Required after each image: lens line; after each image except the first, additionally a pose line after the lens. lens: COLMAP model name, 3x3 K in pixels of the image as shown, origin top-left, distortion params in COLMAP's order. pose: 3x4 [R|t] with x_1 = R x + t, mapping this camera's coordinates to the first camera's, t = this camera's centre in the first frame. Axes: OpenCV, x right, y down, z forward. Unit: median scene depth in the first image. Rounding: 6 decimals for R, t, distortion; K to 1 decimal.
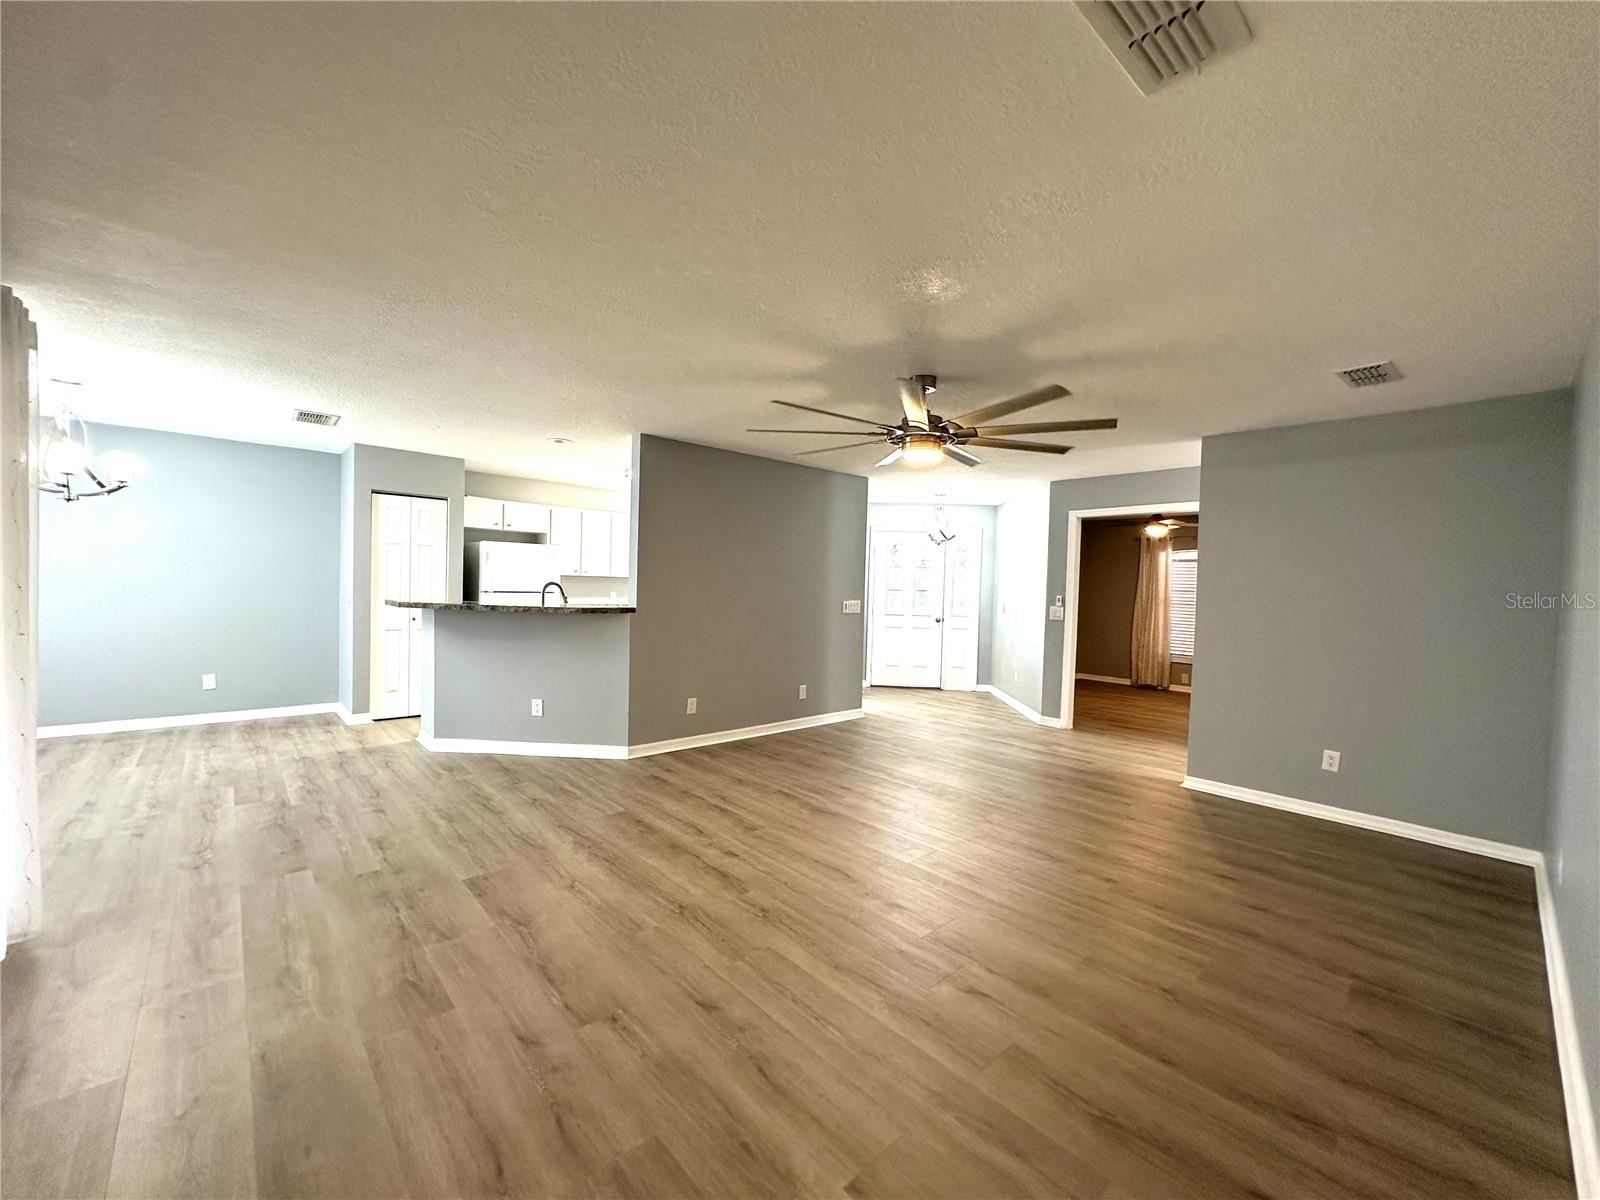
lens RADIAL K [[638.5, 0, 800.0], [0, 638.5, 600.0], [0, 0, 1]] dist [0.000380, 0.000143]
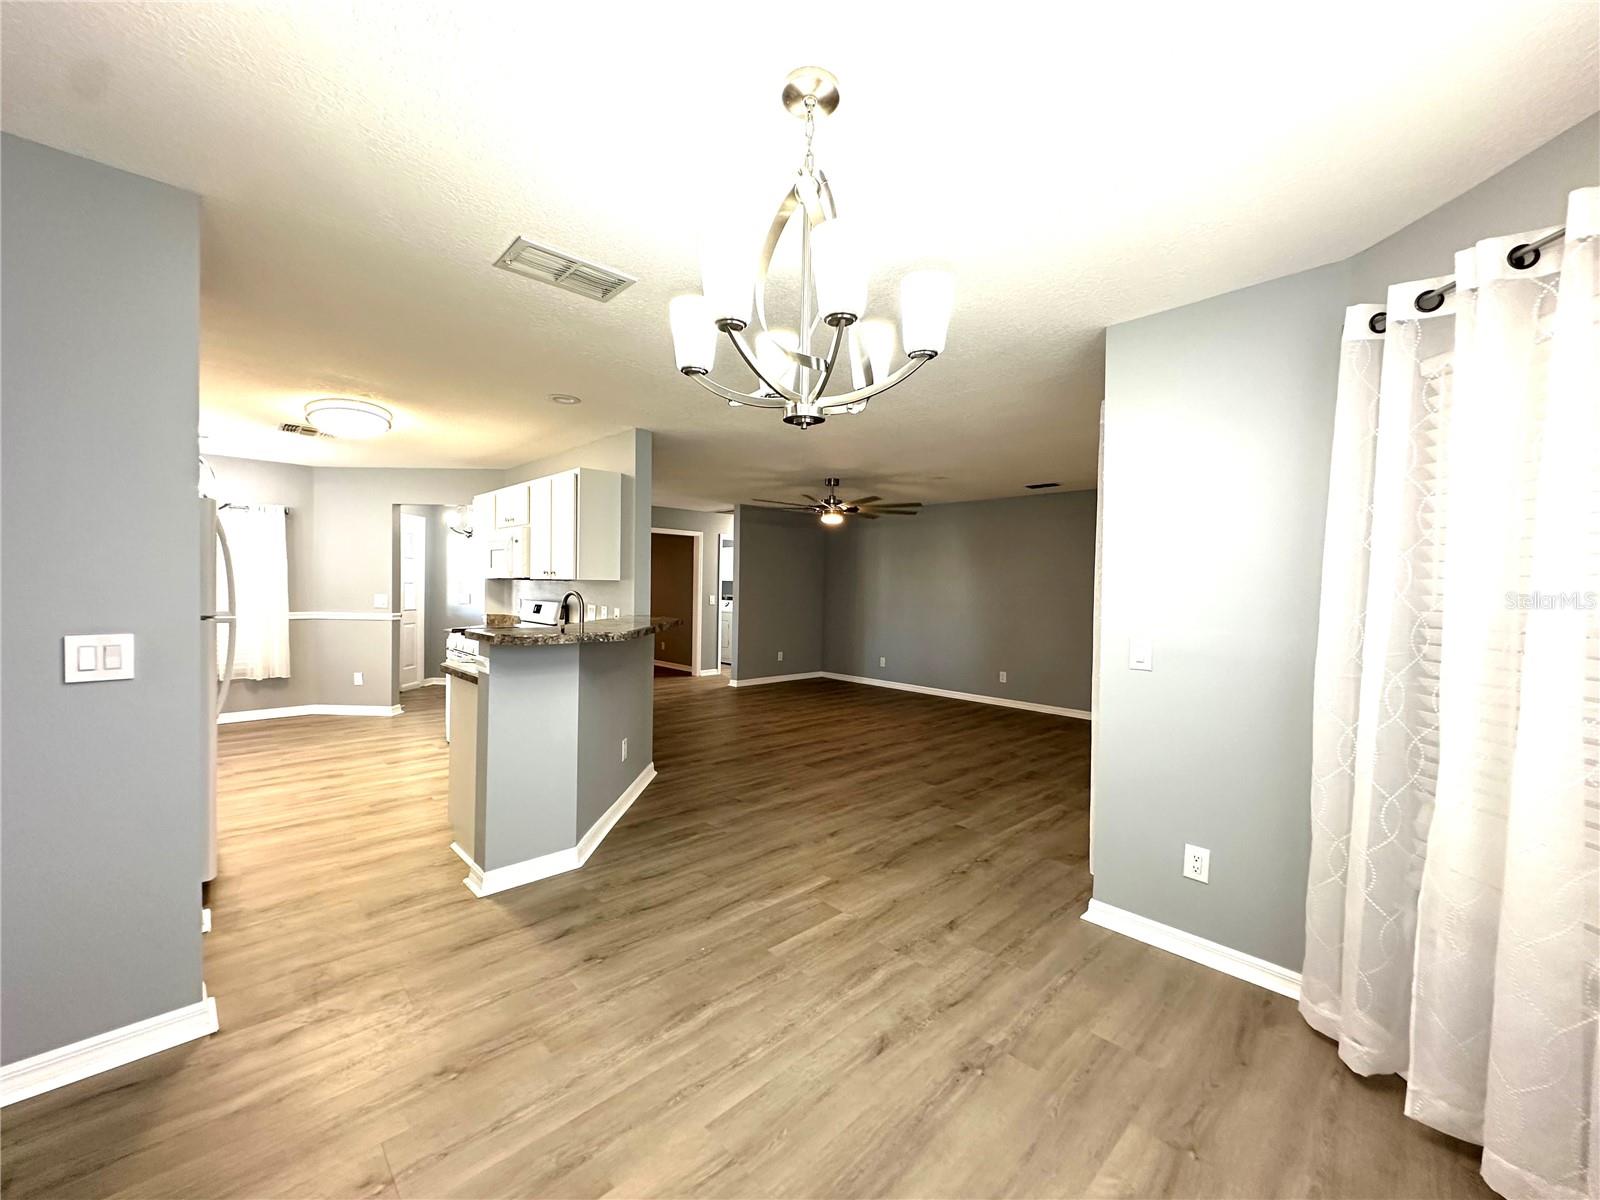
lens RADIAL K [[638.5, 0, 800.0], [0, 638.5, 600.0], [0, 0, 1]] dist [0.000380, 0.000143]
pose [[-0.029359, -0.046396, 0.998492, -1.456059], [0.007510, 0.998884, 0.046635, -0.061606], [-0.999541, 0.008867, -0.028978, 0.975529]]
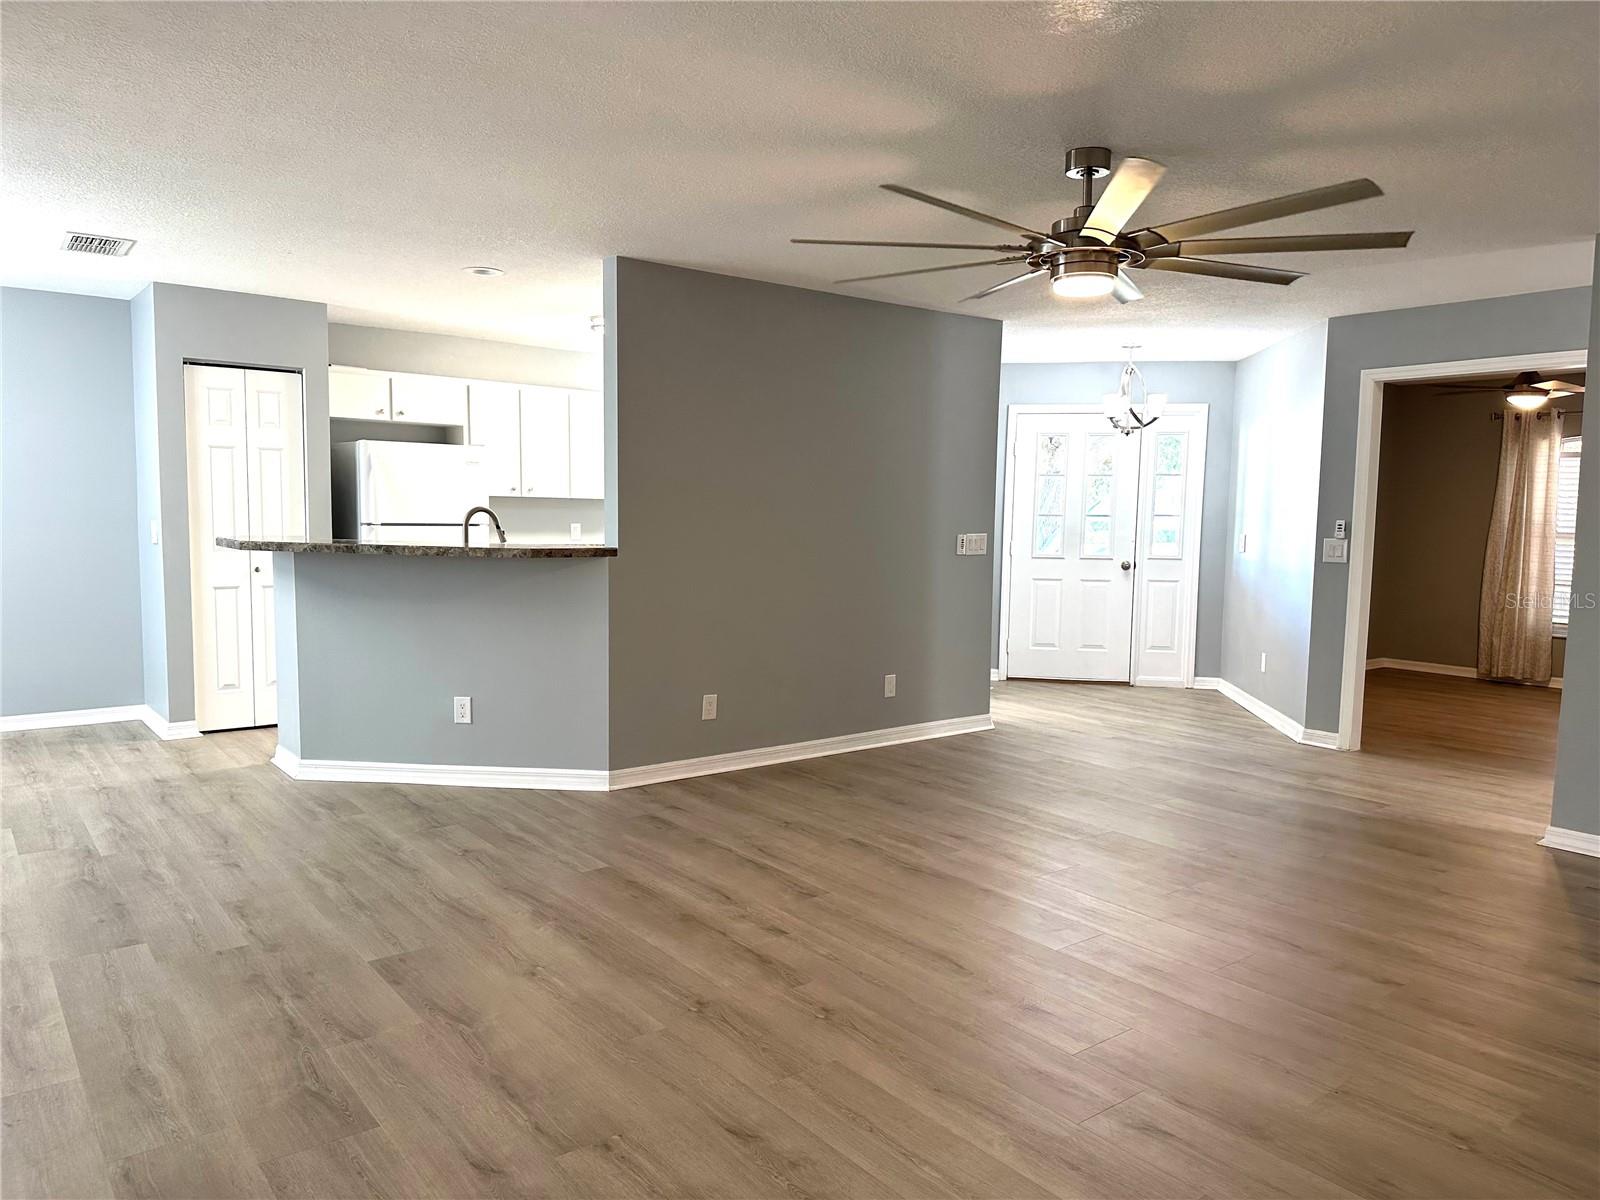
lens RADIAL K [[1117.7, 0, 810.3], [0, 1117.7, 604.6], [0, 0, 1]] dist [0.086868, -0.109733]
pose [[0.997375, -0.005584, -0.072189, 0.007866], [0.009932, 0.998148, 0.060018, 0.004366], [0.071720, -0.060578, 0.995584, -0.077414]]
